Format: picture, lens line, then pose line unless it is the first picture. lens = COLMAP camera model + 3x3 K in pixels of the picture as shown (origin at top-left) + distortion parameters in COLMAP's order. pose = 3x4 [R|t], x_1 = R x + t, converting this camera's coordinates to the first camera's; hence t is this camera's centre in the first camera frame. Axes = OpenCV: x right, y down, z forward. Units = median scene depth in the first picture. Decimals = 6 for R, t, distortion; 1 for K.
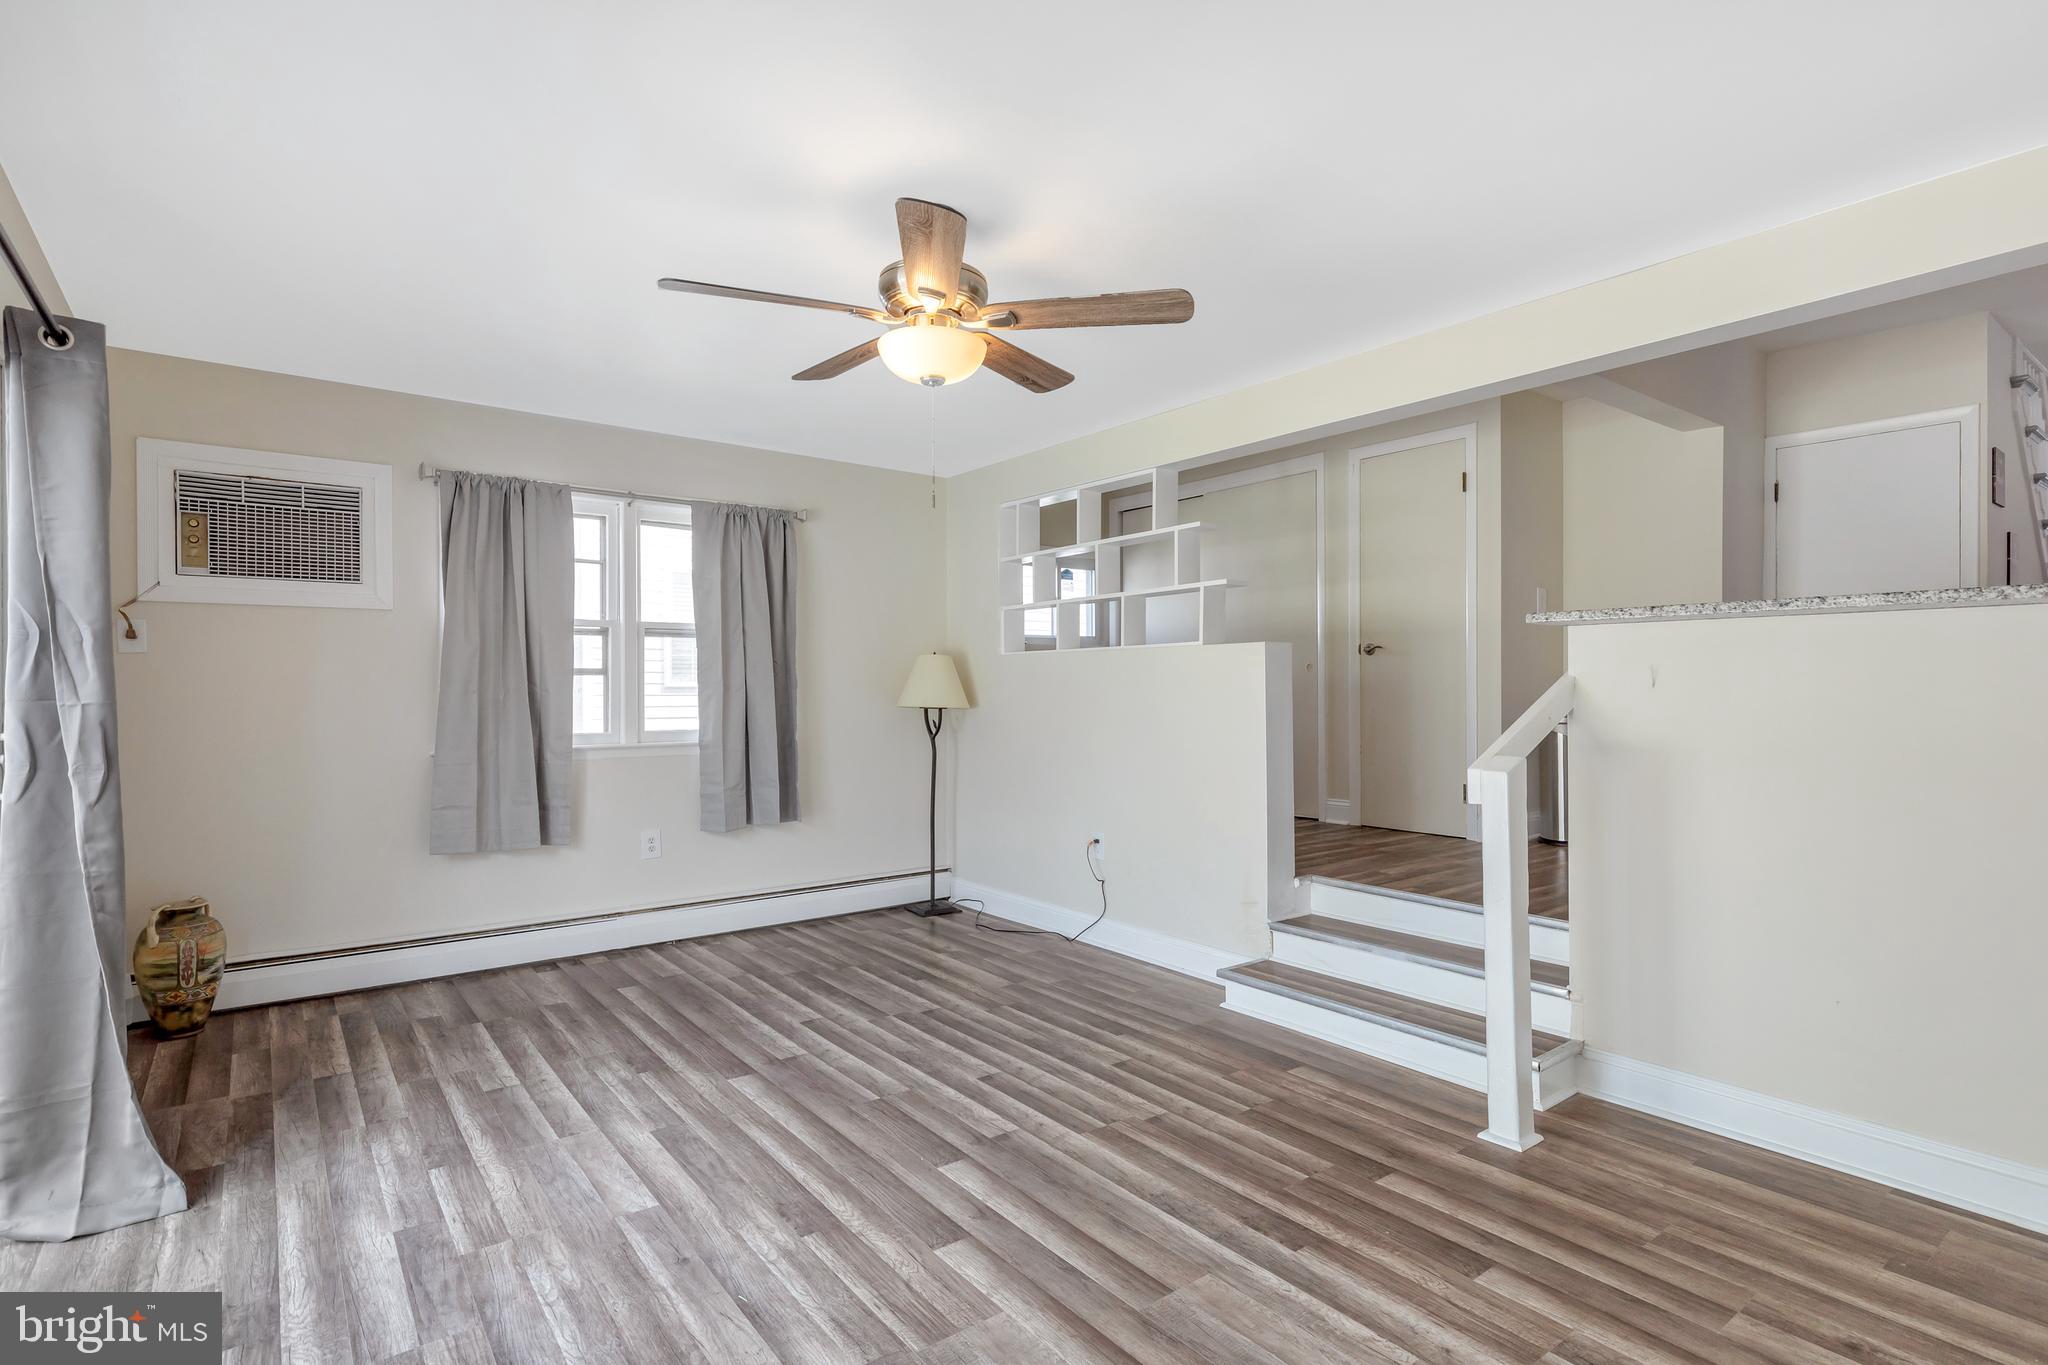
lens RADIAL K [[998.3, 0, 1021.7], [0, 998.3, 684.2], [0, 0, 1]] dist [0.001832, 0.001304]
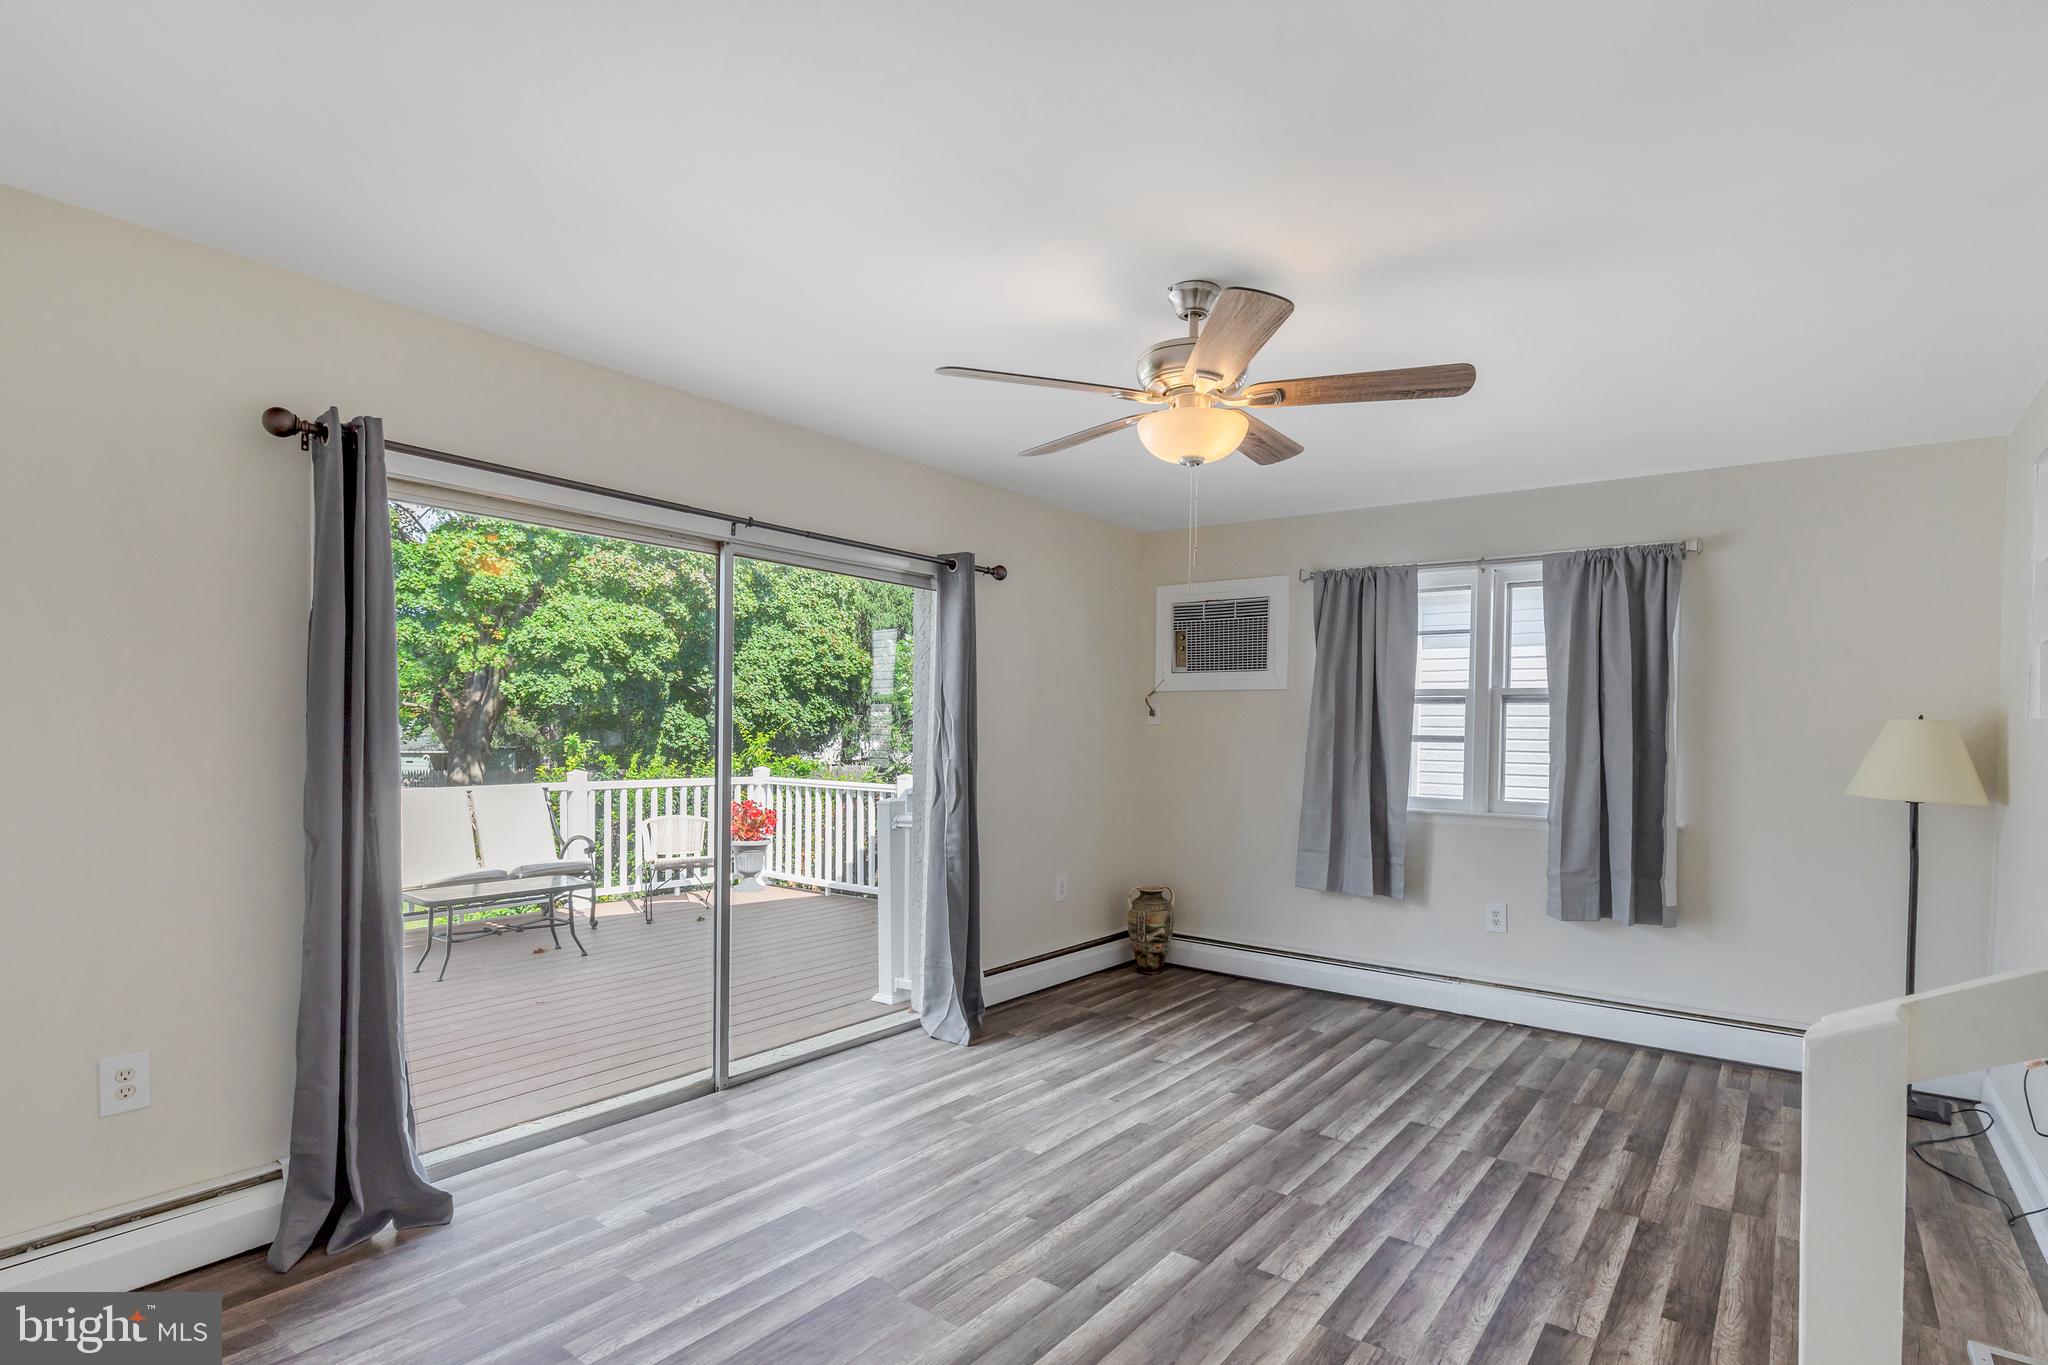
lens RADIAL K [[998.3, 0, 1059.7], [0, 998.3, 741.2], [0, 0, 1]] dist [0.001832, 0.001304]
pose [[0.285650, 0.018972, -0.958146, 0.567200], [-0.010417, 0.999806, 0.016691, -0.029895], [0.958277, 0.005214, 0.285792, 0.407921]]
